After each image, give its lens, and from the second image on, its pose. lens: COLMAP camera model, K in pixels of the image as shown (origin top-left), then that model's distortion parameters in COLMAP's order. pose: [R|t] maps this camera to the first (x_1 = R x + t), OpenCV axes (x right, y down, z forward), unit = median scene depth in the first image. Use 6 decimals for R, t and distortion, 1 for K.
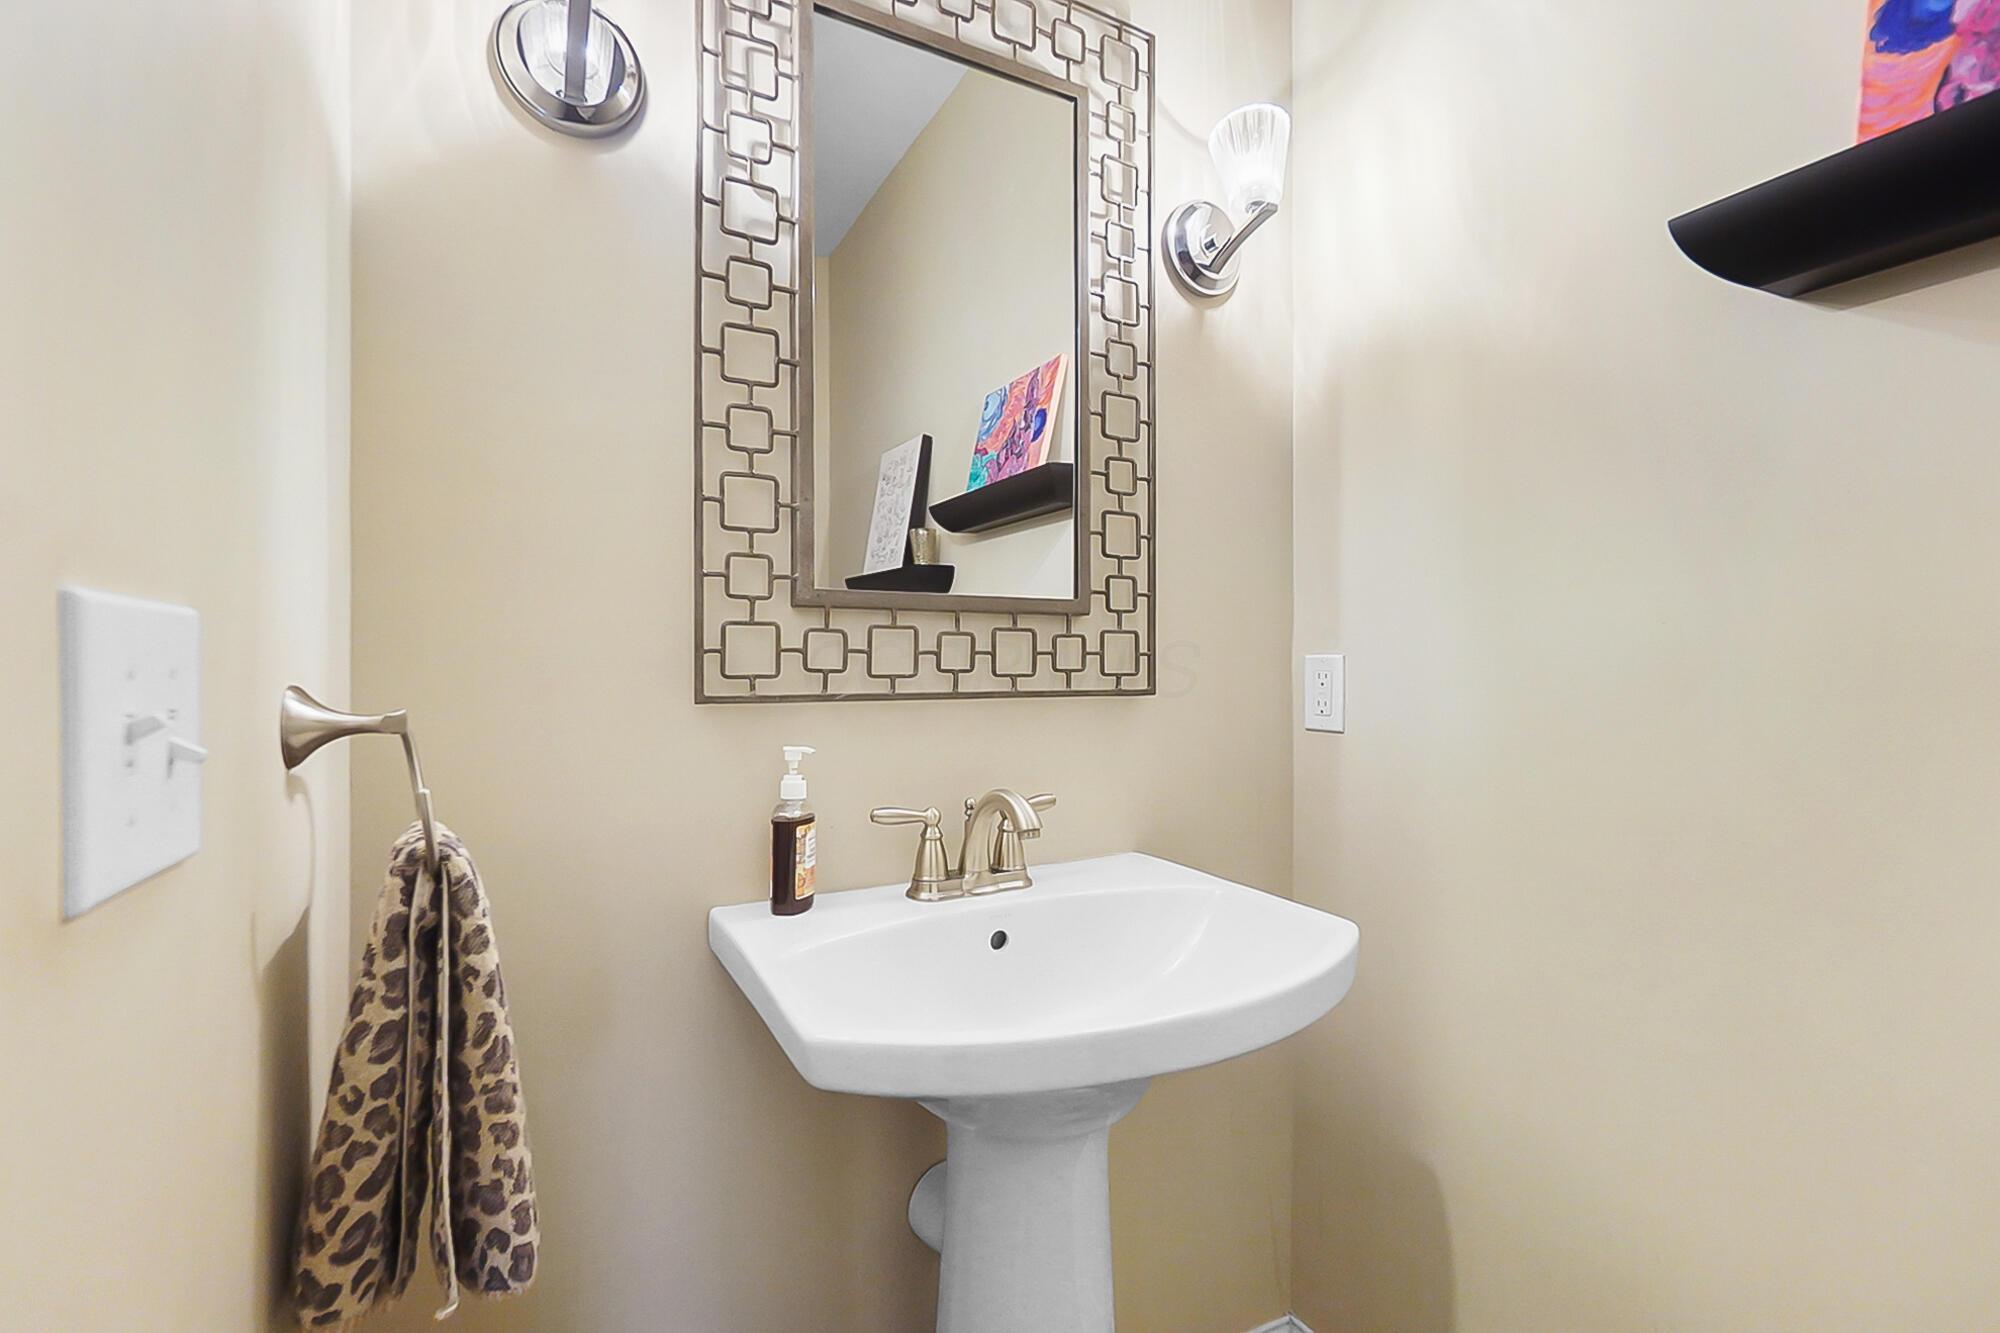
lens RADIAL K [[872.9, 0, 1003.5], [0, 872.9, 667.4], [0, 0, 1]] dist [0.004617, -0.002773]
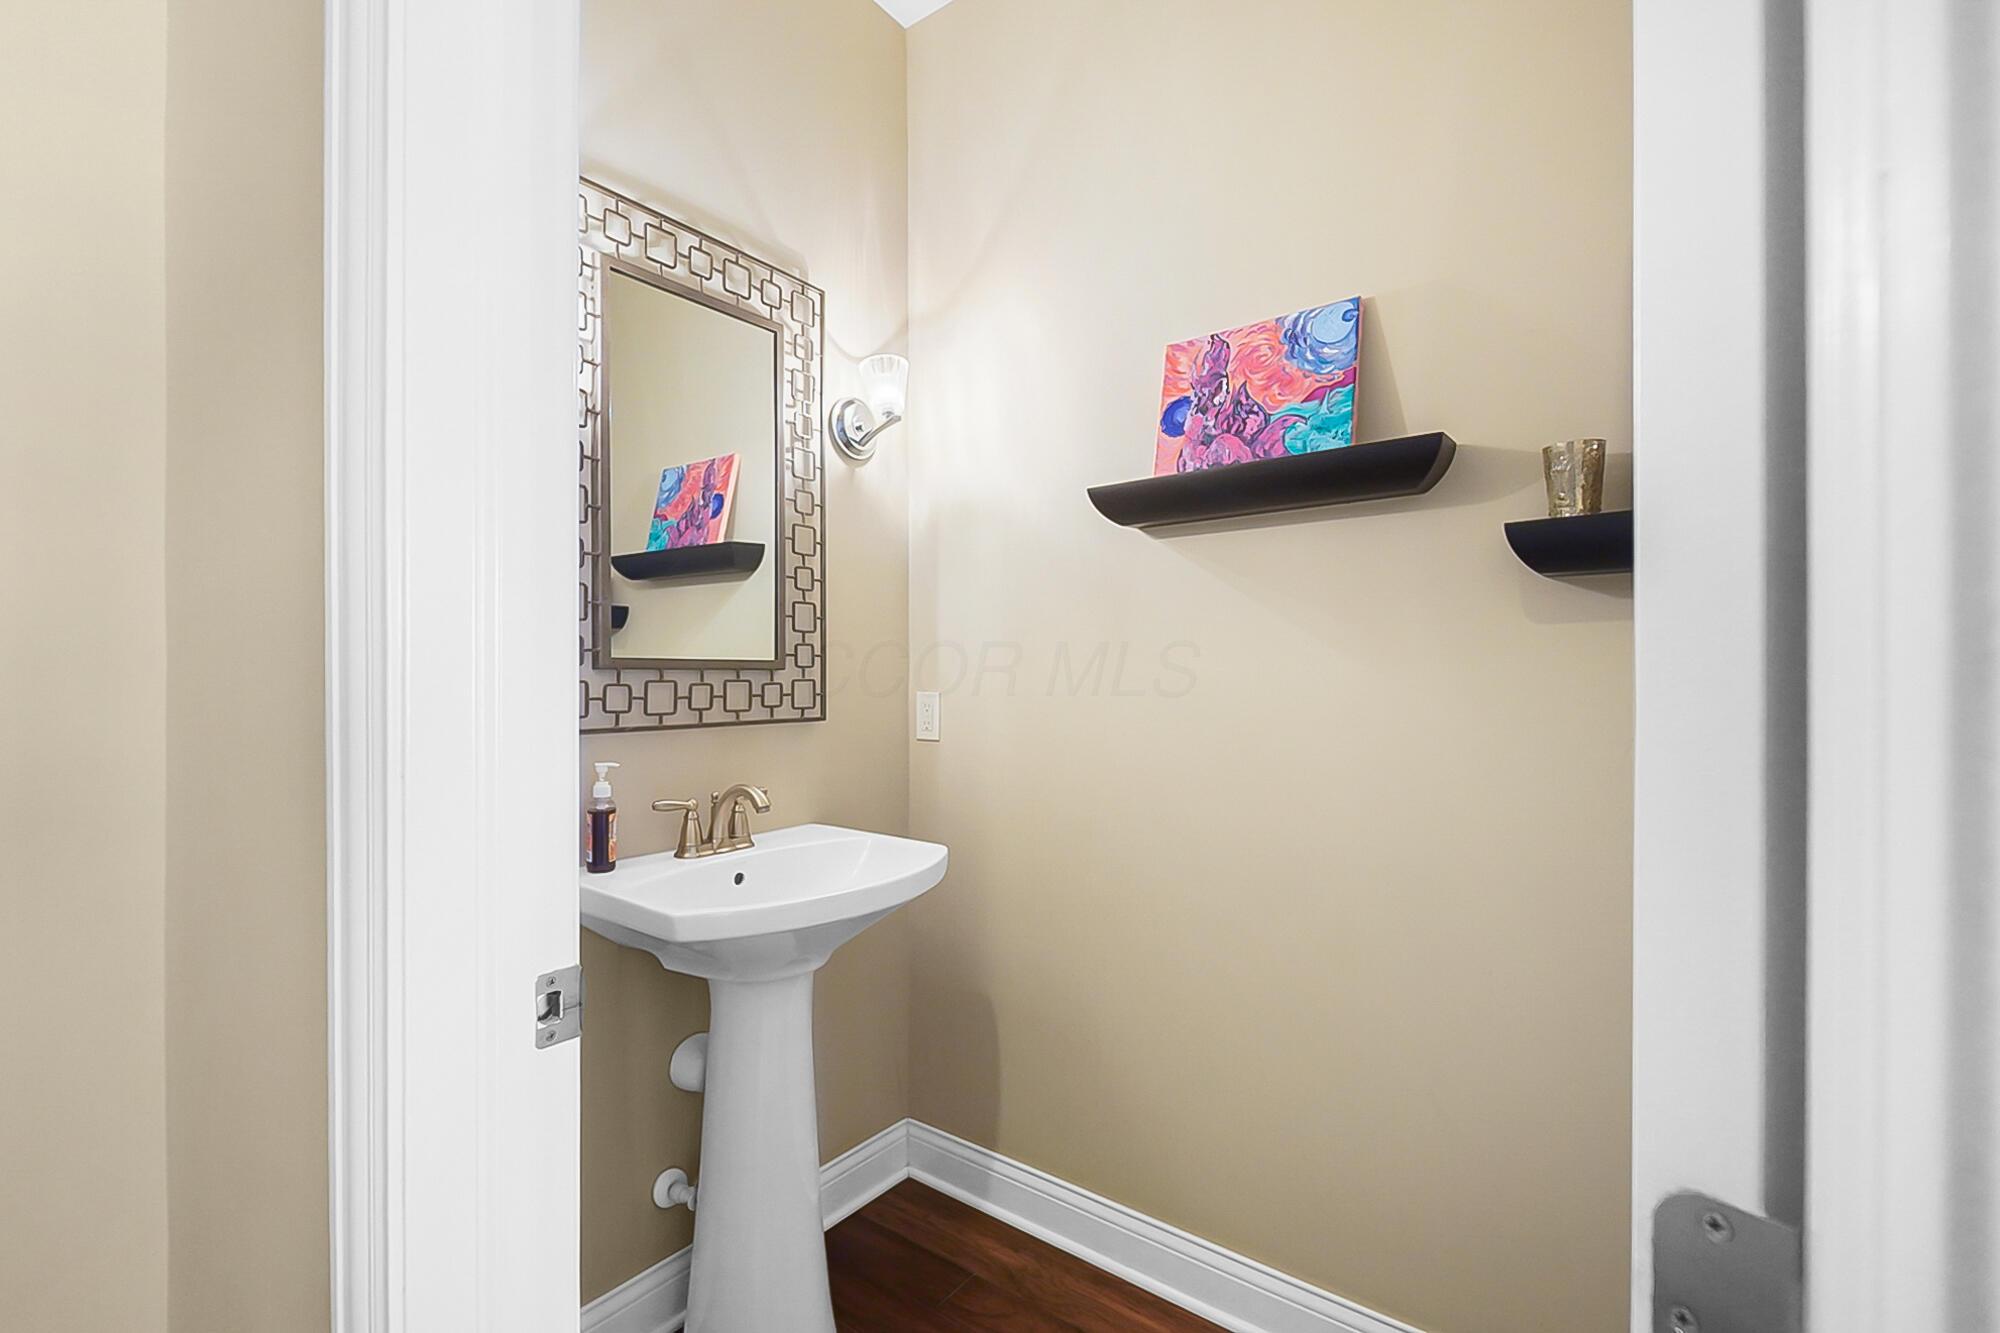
lens RADIAL K [[872.9, 0, 994.6], [0, 872.9, 671.4], [0, 0, 1]] dist [0.004617, -0.002773]
pose [[0.906039, 0.001688, 0.423191, -0.212641], [-0.000725, 0.999997, -0.002435, -0.052598], [-0.423193, 0.001900, 0.906037, -0.535466]]
